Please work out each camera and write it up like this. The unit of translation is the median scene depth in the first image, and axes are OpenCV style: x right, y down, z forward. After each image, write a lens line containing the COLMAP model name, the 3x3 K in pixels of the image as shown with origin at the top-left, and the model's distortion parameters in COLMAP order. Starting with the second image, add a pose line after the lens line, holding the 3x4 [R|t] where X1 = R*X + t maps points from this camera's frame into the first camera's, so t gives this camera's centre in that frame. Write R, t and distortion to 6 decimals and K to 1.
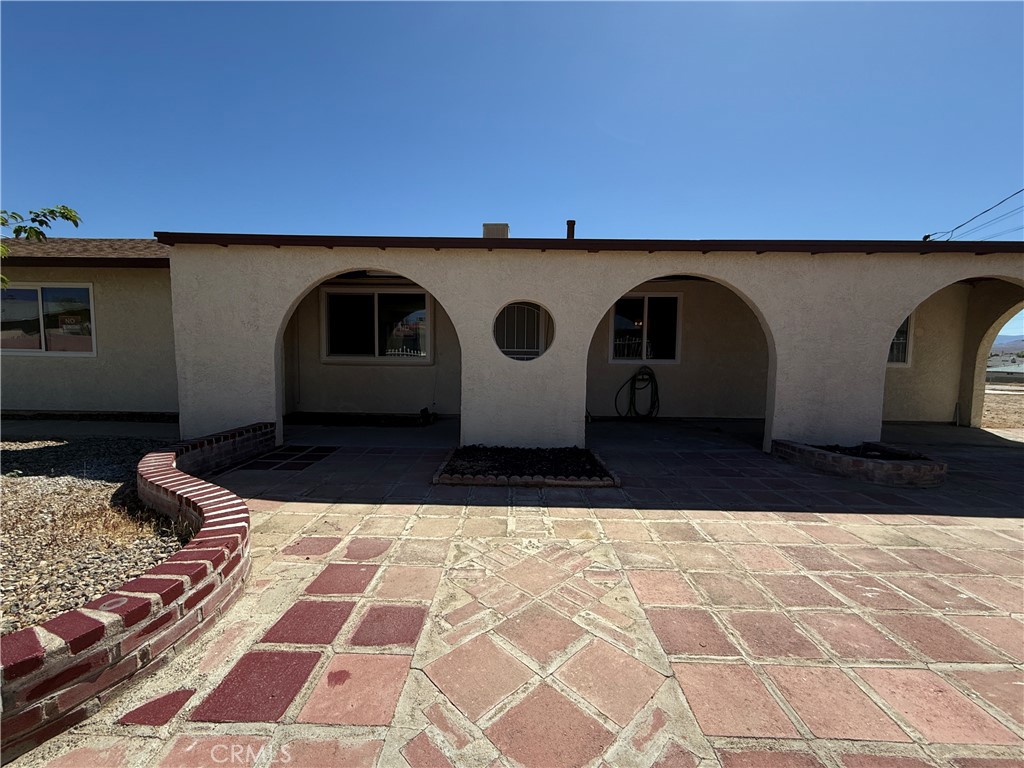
lens RADIAL K [[406.7, 0, 512.0], [0, 406.7, 382.4], [0, 0, 1]] dist [0.001654, -0.000359]
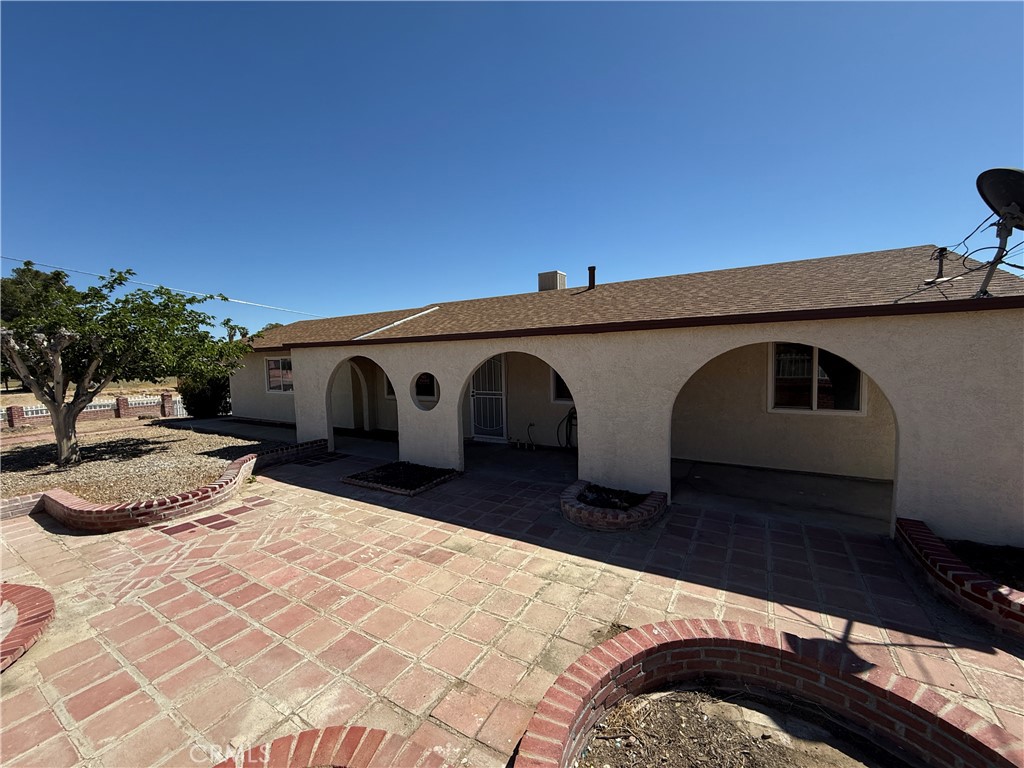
lens RADIAL K [[406.7, 0, 511.5], [0, 406.7, 385.1], [0, 0, 1]] dist [0.001654, -0.000359]
pose [[0.863899, -0.000632, -0.503664, 1.805324], [0.002649, 0.999991, 0.003290, -0.255369], [0.503658, -0.004177, 0.863893, -0.298529]]
